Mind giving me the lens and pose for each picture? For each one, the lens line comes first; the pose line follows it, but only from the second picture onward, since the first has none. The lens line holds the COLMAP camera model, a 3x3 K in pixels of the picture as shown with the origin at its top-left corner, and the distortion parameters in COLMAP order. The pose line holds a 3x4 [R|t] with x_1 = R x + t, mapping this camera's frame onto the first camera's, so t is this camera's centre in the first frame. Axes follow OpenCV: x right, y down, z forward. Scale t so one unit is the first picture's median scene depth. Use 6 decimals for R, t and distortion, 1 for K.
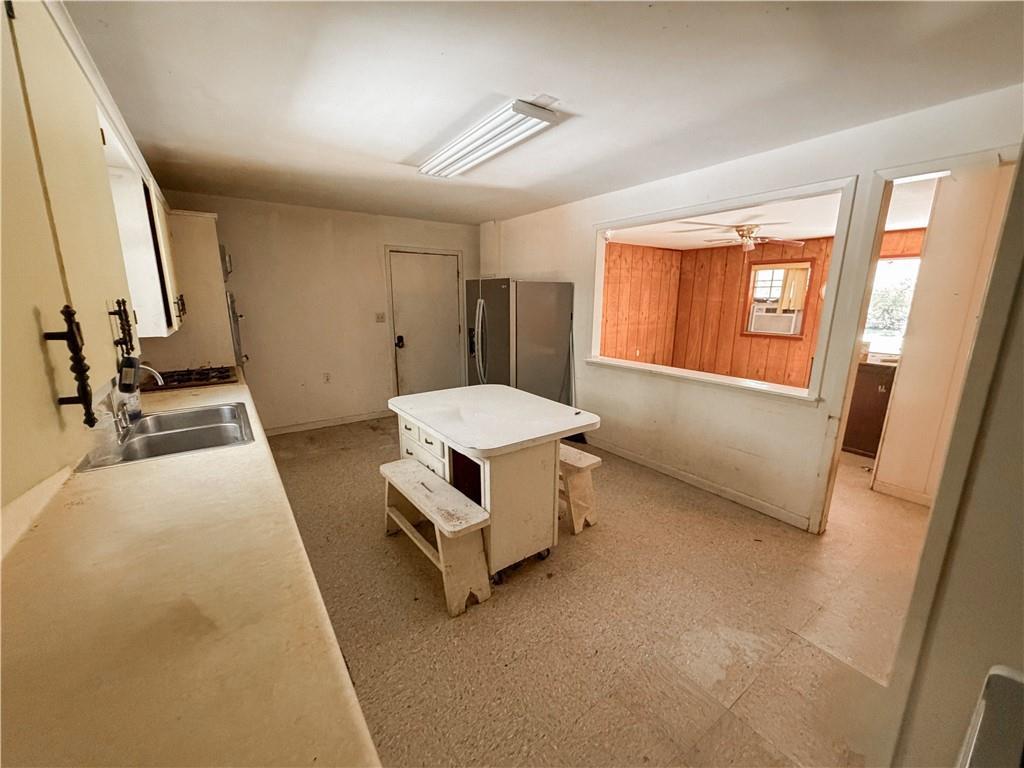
lens RADIAL K [[406.8, 0, 509.4], [0, 406.8, 384.8], [0, 0, 1]] dist [0.001449, 0.000170]
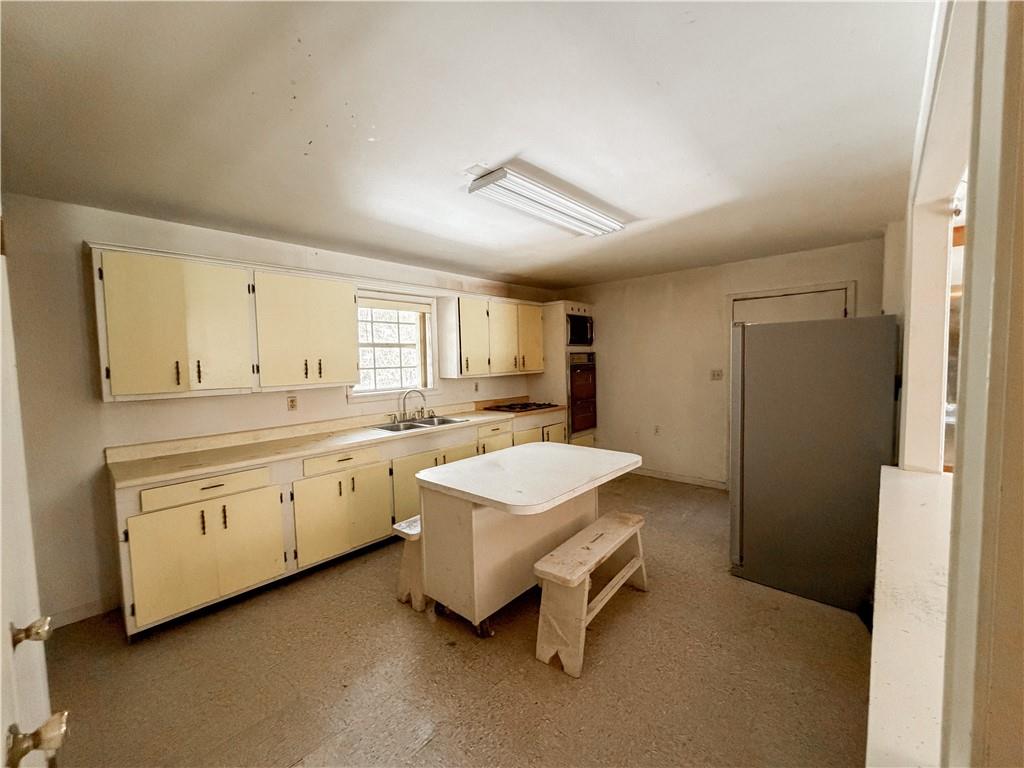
lens RADIAL K [[406.8, 0, 509.4], [0, 406.8, 384.8], [0, 0, 1]] dist [0.001449, 0.000170]
pose [[0.219756, 0.049988, -0.974273, 0.830172], [-0.184702, 0.982756, 0.008762, -0.122070], [0.957911, 0.178024, 0.225199, 0.667220]]
